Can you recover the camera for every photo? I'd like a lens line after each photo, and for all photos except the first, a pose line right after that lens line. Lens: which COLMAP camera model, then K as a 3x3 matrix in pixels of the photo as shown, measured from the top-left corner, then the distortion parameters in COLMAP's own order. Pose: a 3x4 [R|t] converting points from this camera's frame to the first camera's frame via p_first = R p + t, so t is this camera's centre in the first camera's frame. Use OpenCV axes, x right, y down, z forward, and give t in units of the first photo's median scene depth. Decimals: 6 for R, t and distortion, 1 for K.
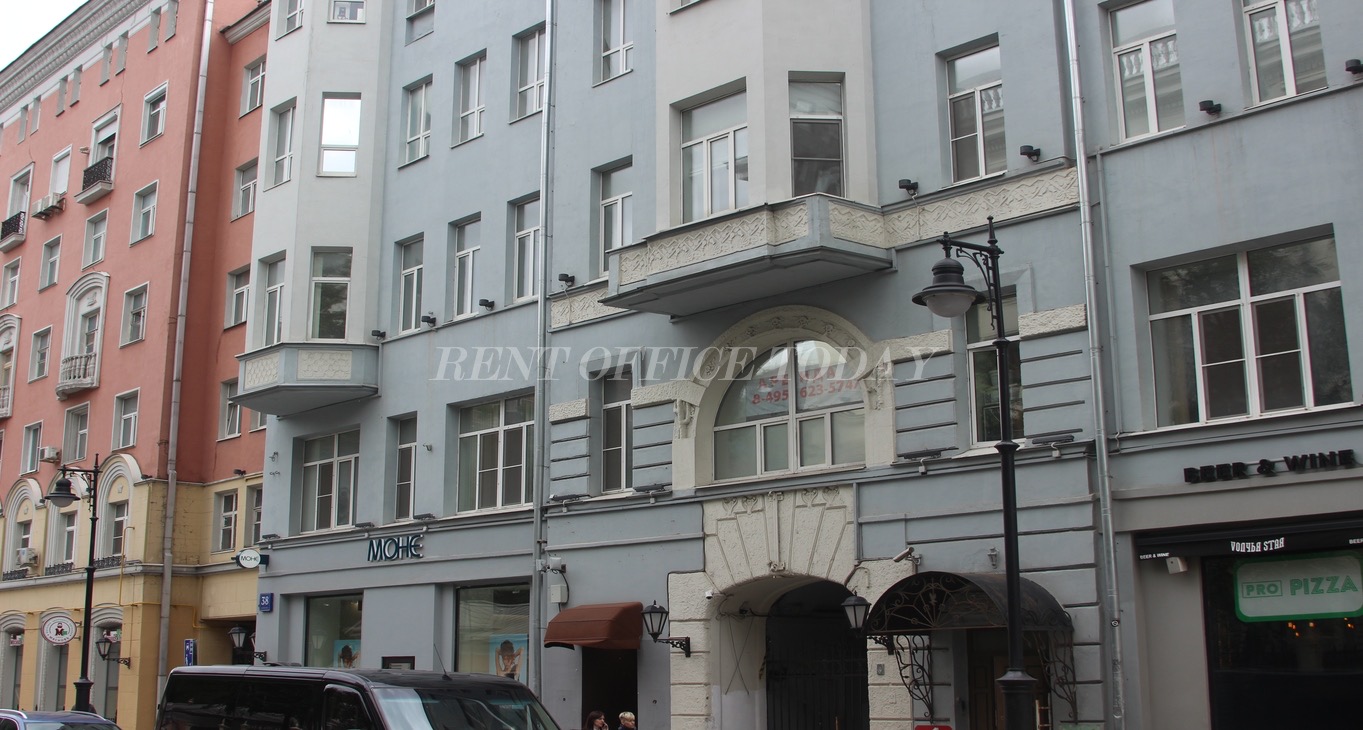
lens RADIAL K [[1640.2, 0, 699.3], [0, 1640.2, 386.1], [0, 0, 1]] dist [-0.120713, 0.000000]
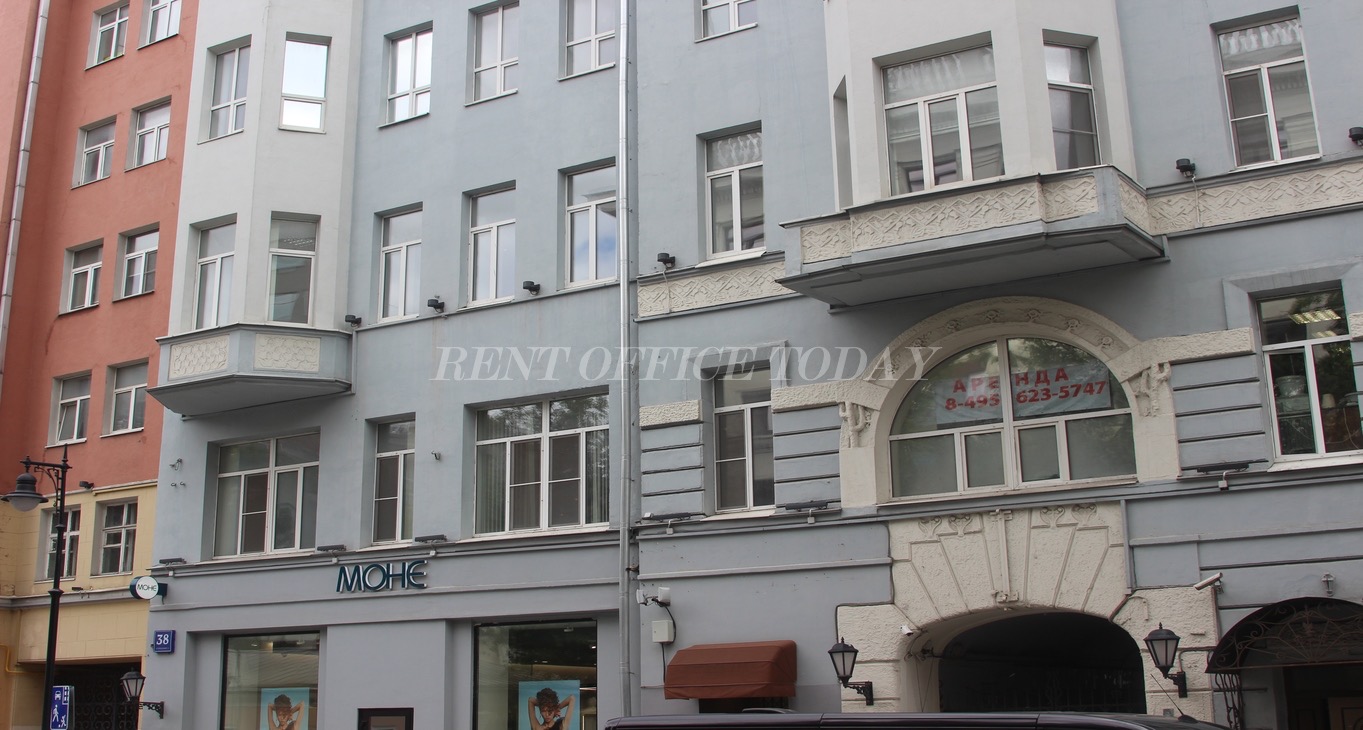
lens RADIAL K [[1640.2, 0, 606.8], [0, 1640.2, 343.2], [0, 0, 1]] dist [-0.120713, 0.000000]
pose [[0.972794, 0.054544, 0.225160, -0.294778], [-0.040072, 0.996856, -0.068352, 0.036598], [-0.228181, 0.057469, 0.971921, 0.177186]]
